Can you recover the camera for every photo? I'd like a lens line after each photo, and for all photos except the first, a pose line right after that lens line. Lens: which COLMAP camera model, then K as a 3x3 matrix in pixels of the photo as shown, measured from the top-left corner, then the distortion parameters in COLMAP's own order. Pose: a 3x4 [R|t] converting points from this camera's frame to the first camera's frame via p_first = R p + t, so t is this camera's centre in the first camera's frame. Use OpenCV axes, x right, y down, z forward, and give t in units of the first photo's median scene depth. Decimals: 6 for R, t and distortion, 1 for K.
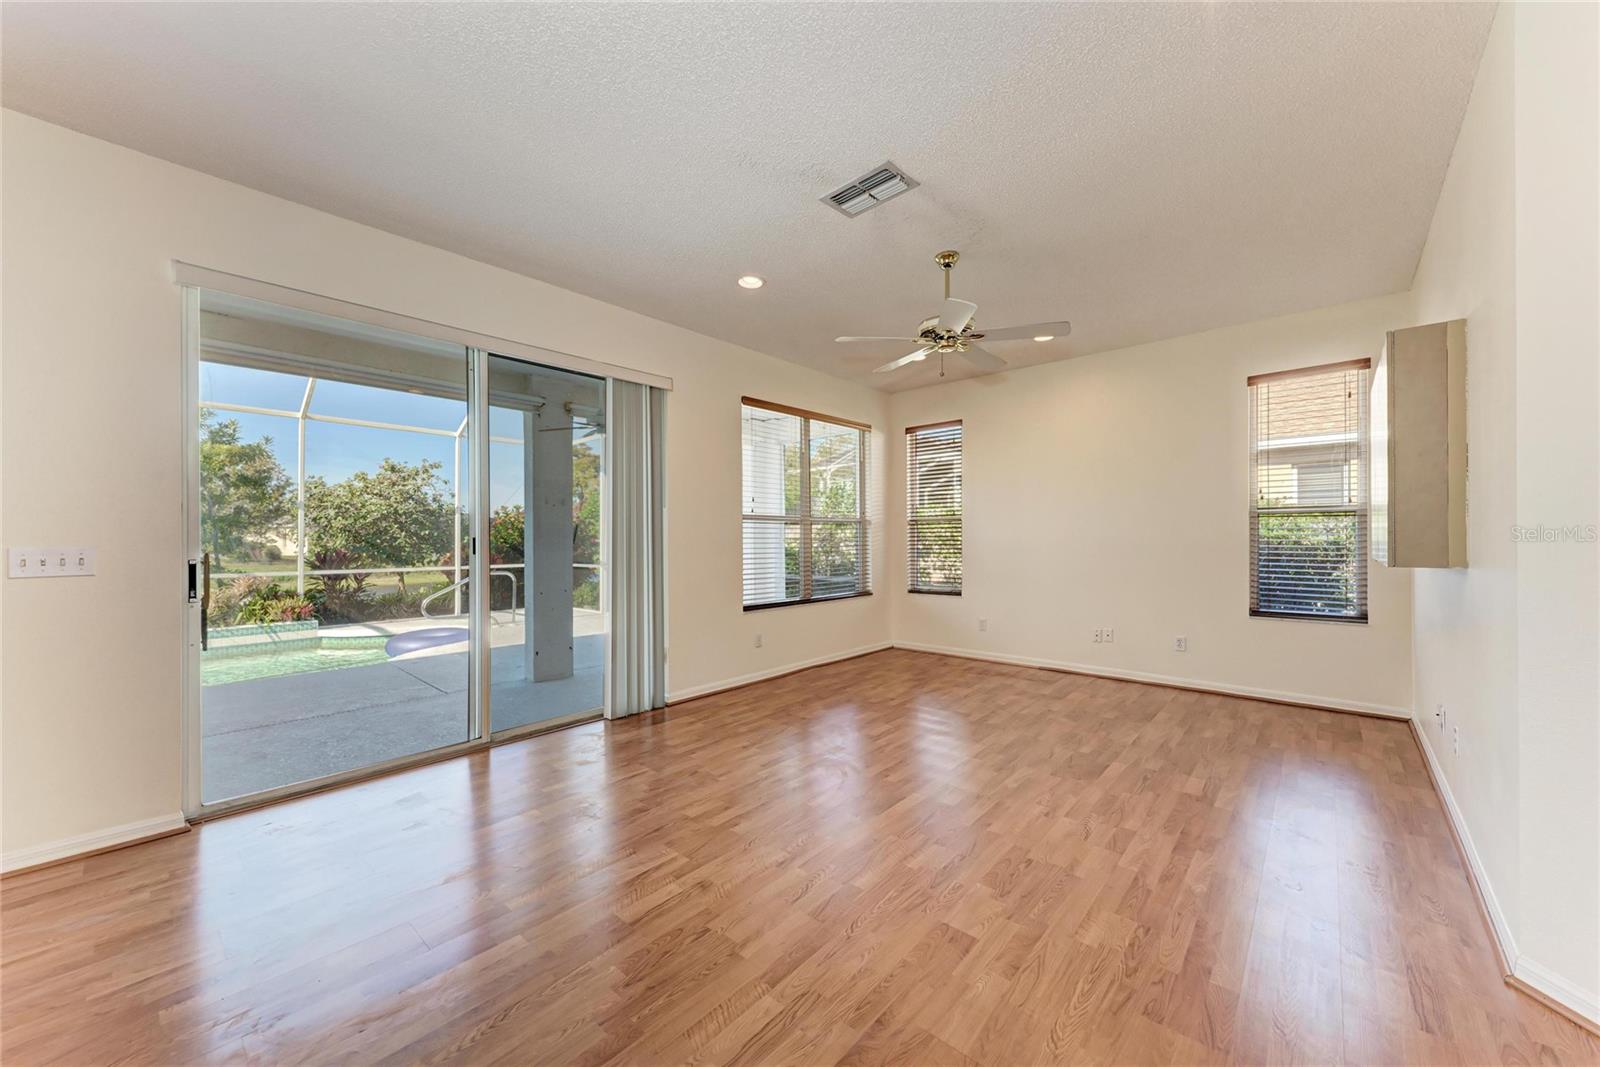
lens RADIAL K [[585.3, 0, 802.6], [0, 585.3, 537.0], [0, 0, 1]] dist [0.021215, -0.005957]
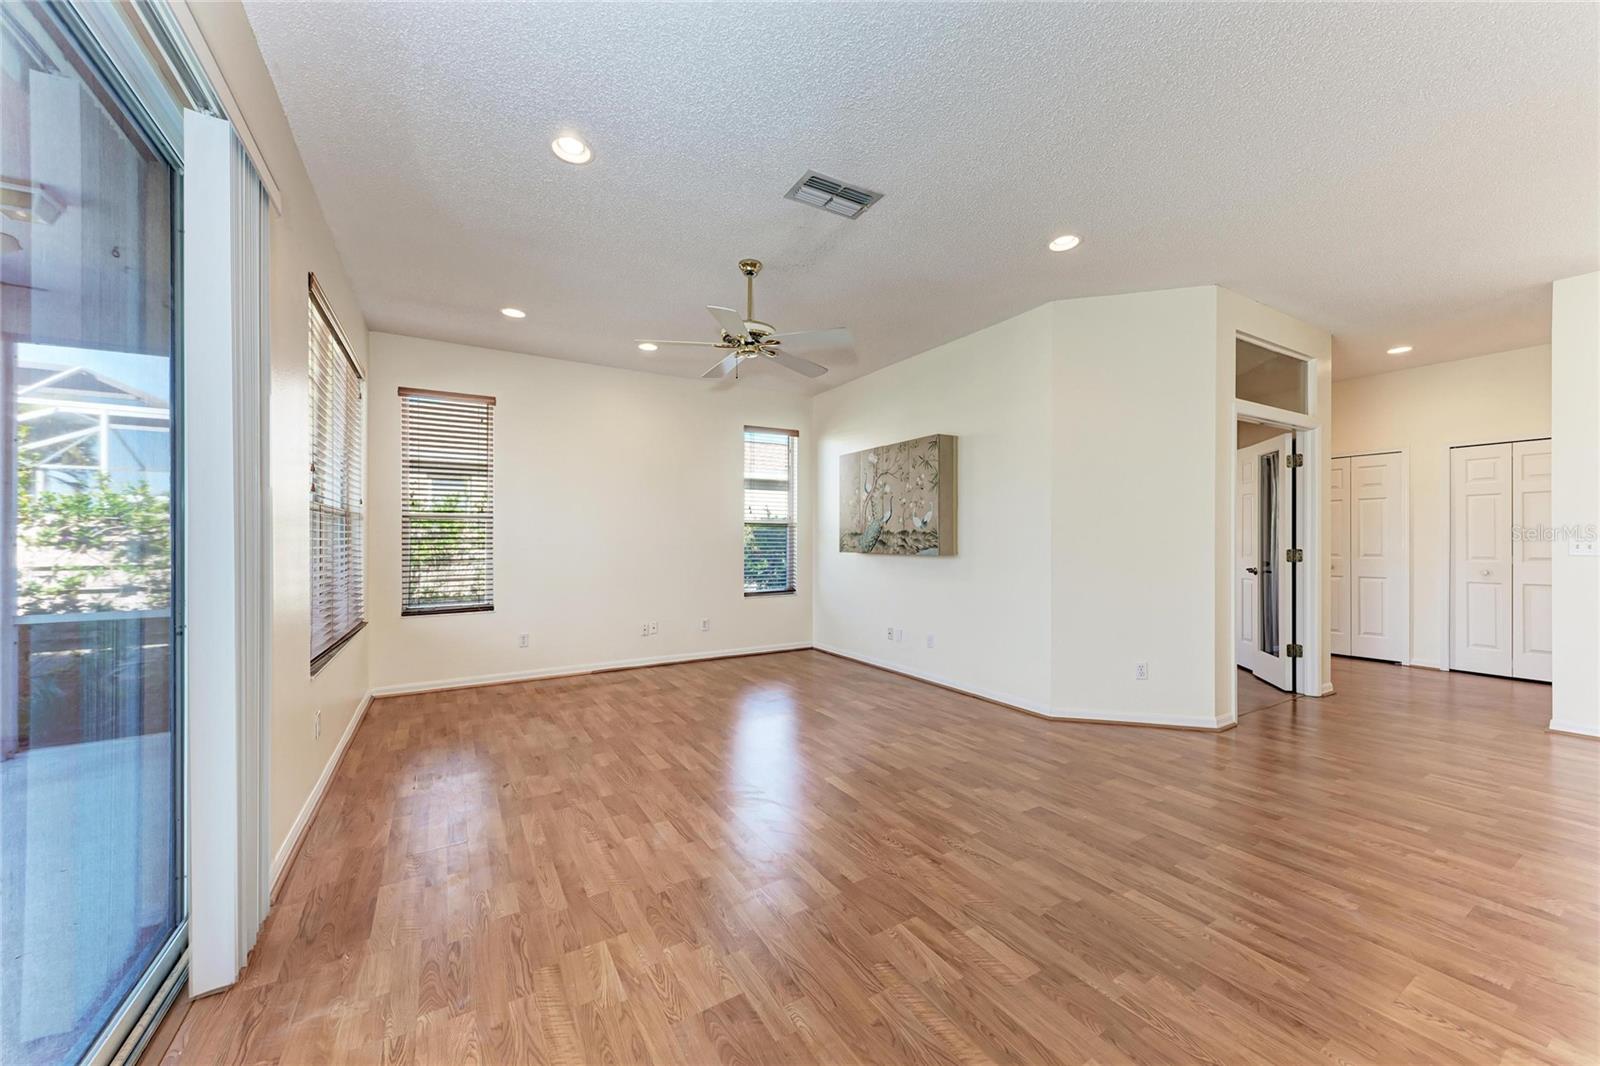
lens RADIAL K [[585.3, 0, 802.6], [0, 585.3, 536.5], [0, 0, 1]] dist [0.021215, -0.005957]
pose [[0.301133, 0.010652, 0.953523, -0.659577], [-0.002690, 0.999943, -0.010321, 0.005896], [-0.953578, 0.000543, 0.301145, 0.560797]]
